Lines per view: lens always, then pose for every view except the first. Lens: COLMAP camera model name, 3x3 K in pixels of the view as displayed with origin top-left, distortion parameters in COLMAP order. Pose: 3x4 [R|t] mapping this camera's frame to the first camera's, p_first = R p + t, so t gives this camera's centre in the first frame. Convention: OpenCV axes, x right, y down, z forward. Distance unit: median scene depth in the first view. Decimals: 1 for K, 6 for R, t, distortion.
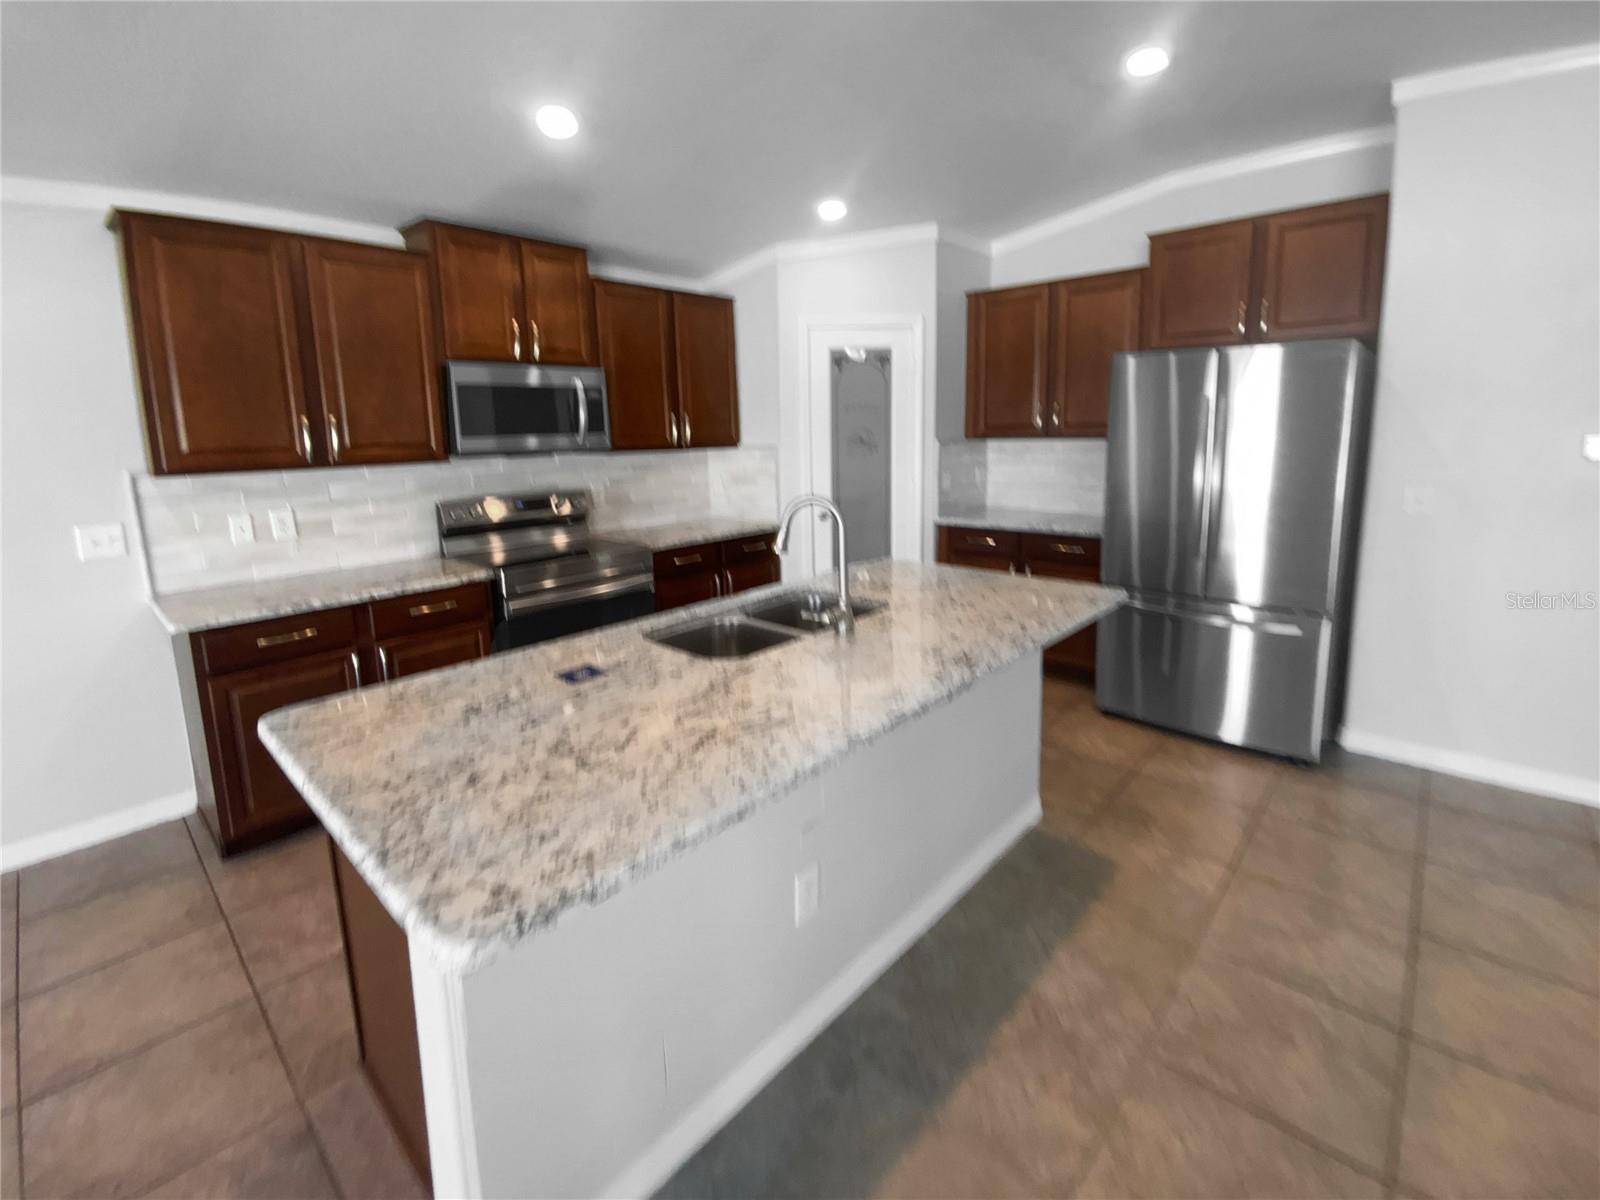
lens RADIAL K [[701.9, 0, 791.1], [0, 701.9, 538.1], [0, 0, 1]] dist [0.010885, -0.007591]
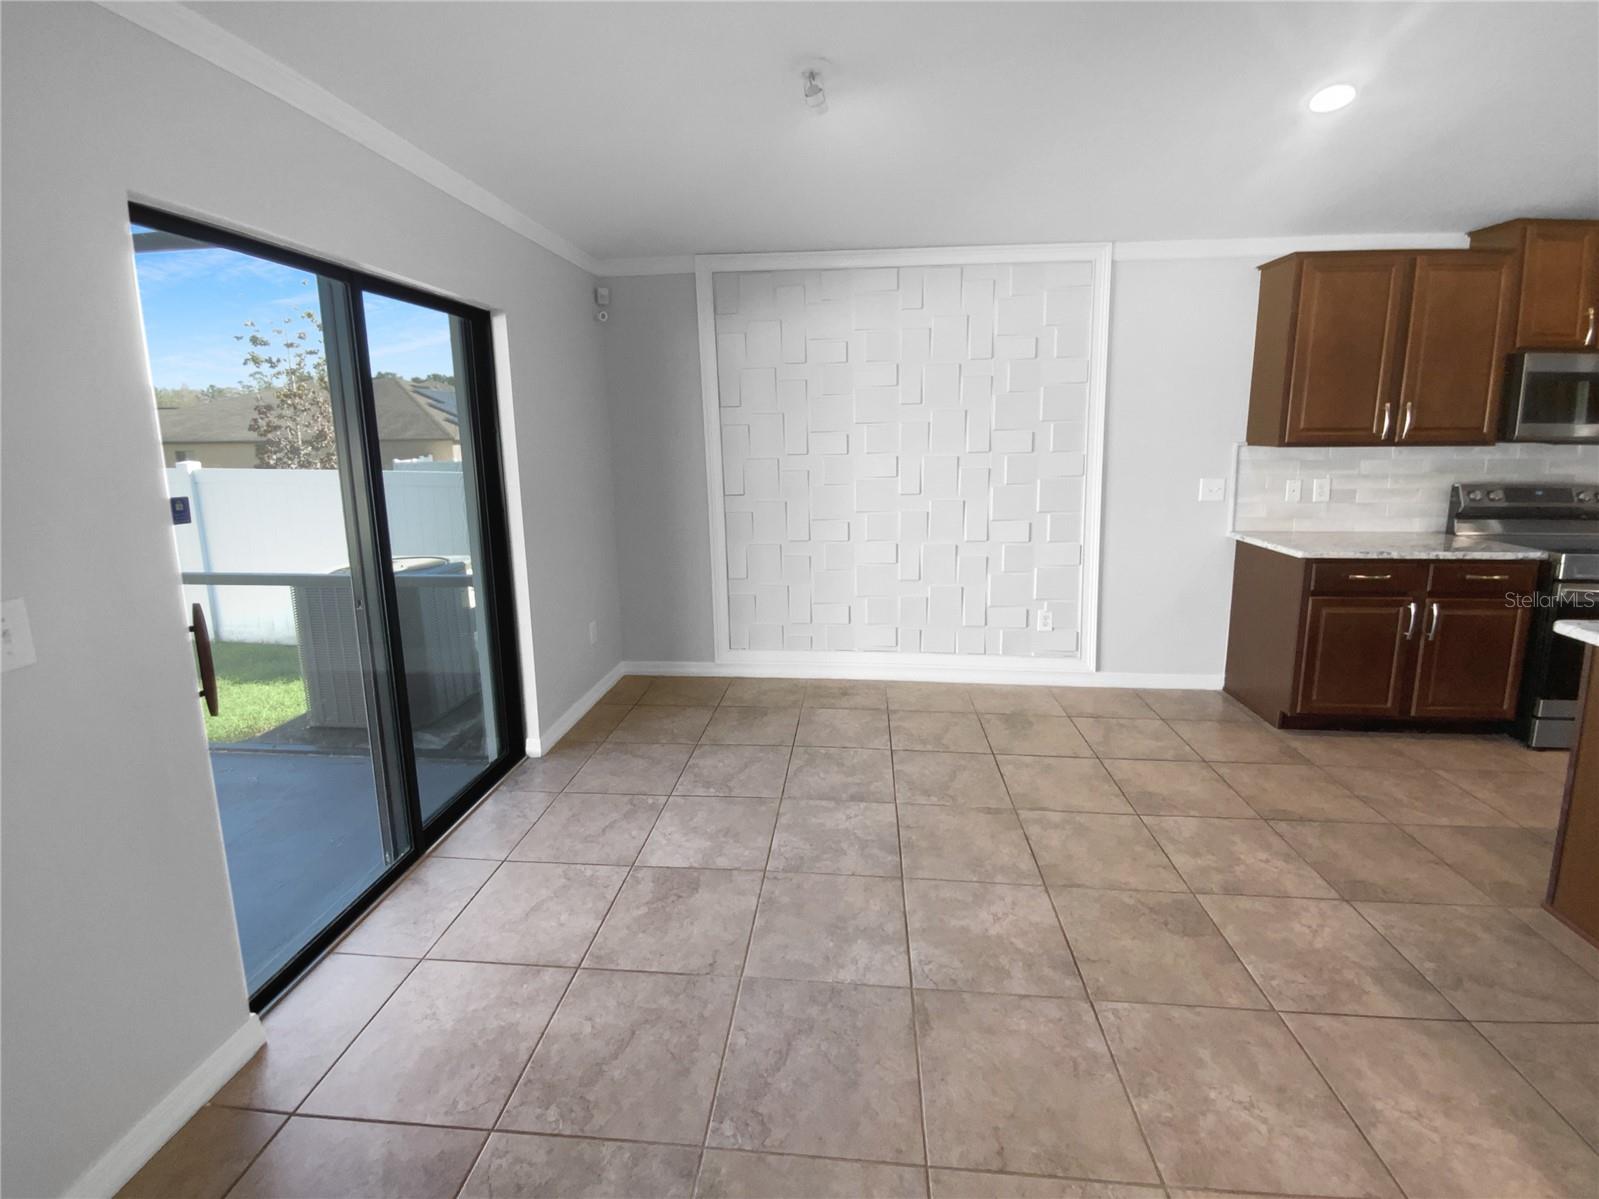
lens RADIAL K [[701.4, 0, 809.0], [0, 701.4, 544.9], [0, 0, 1]] dist [0.010885, -0.007591]
pose [[0.633481, 0.149953, -0.759089, -0.316383], [-0.135218, 0.987399, 0.082211, 0.091999], [0.761852, 0.050563, 0.645775, -0.475604]]
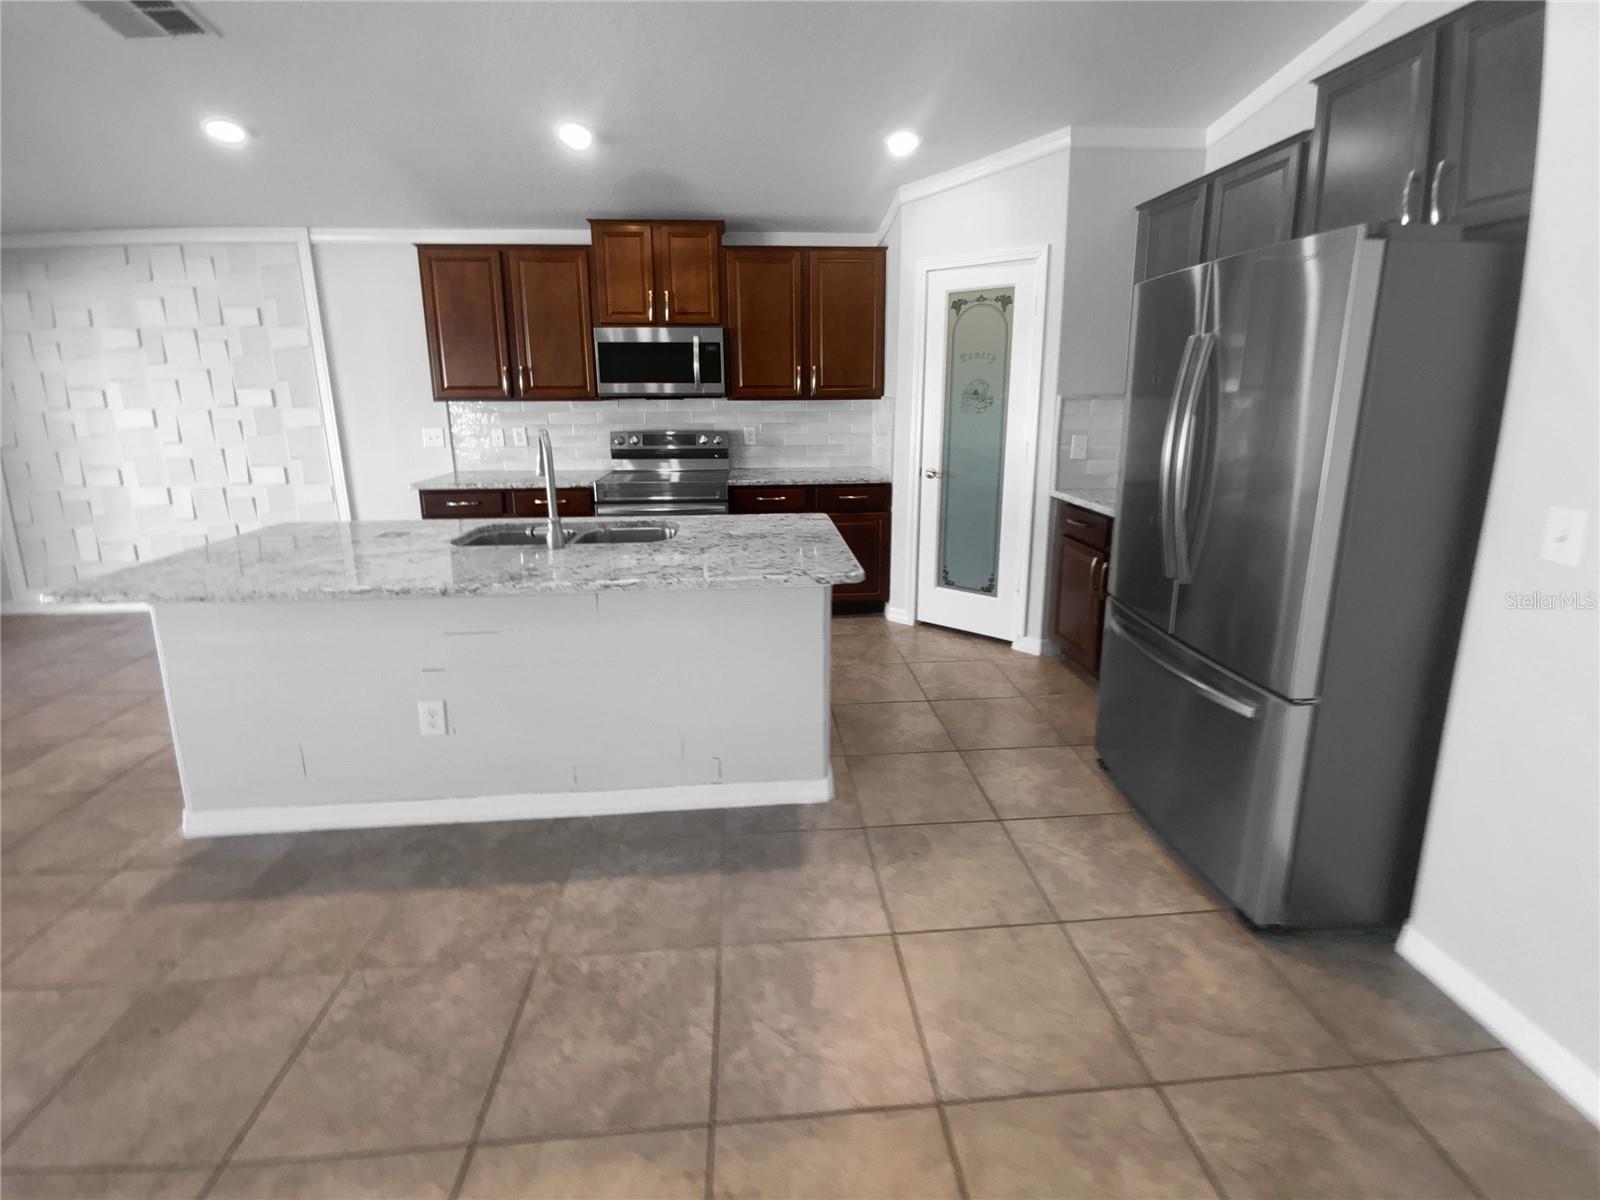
lens RADIAL K [[701.9, 0, 808.9], [0, 701.9, 540.1], [0, 0, 1]] dist [0.010885, -0.007591]
pose [[0.736431, 0.162468, -0.656714, 0.762578], [-0.119667, 0.986711, 0.109914, -0.040143], [0.665844, -0.002357, 0.746087, 0.253468]]
